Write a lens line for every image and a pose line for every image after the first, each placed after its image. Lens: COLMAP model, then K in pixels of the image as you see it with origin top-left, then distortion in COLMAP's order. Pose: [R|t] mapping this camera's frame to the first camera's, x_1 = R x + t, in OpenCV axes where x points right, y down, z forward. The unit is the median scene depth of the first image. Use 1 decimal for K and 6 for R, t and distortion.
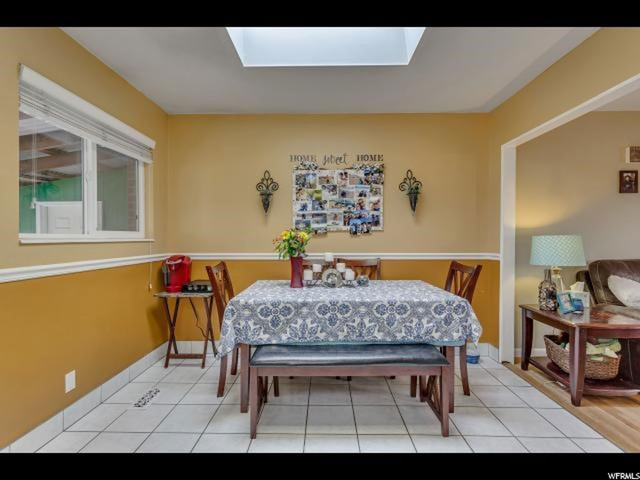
lens RADIAL K [[306.3, 0, 322.4], [0, 306.3, 239.2], [0, 0, 1]] dist [-0.000979, 0.000123]
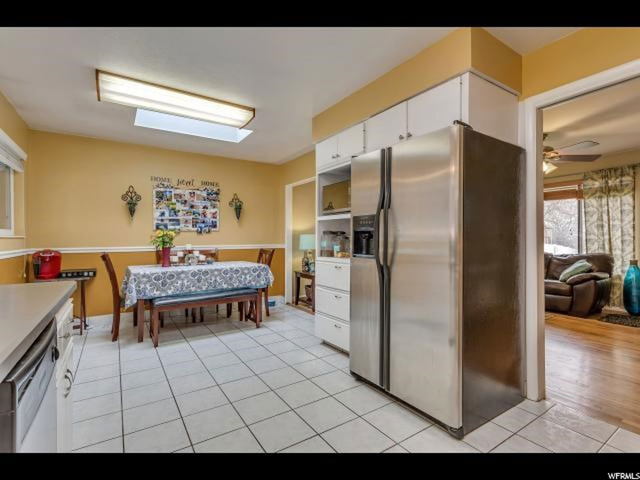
lens RADIAL K [[306.3, 0, 322.4], [0, 306.3, 239.2], [0, 0, 1]] dist [-0.000979, 0.000123]
pose [[0.824393, -0.003276, 0.566008, -0.273071], [0.005634, 0.999981, -0.002418, 0.021408], [-0.565989, 0.005183, 0.824396, -0.637625]]
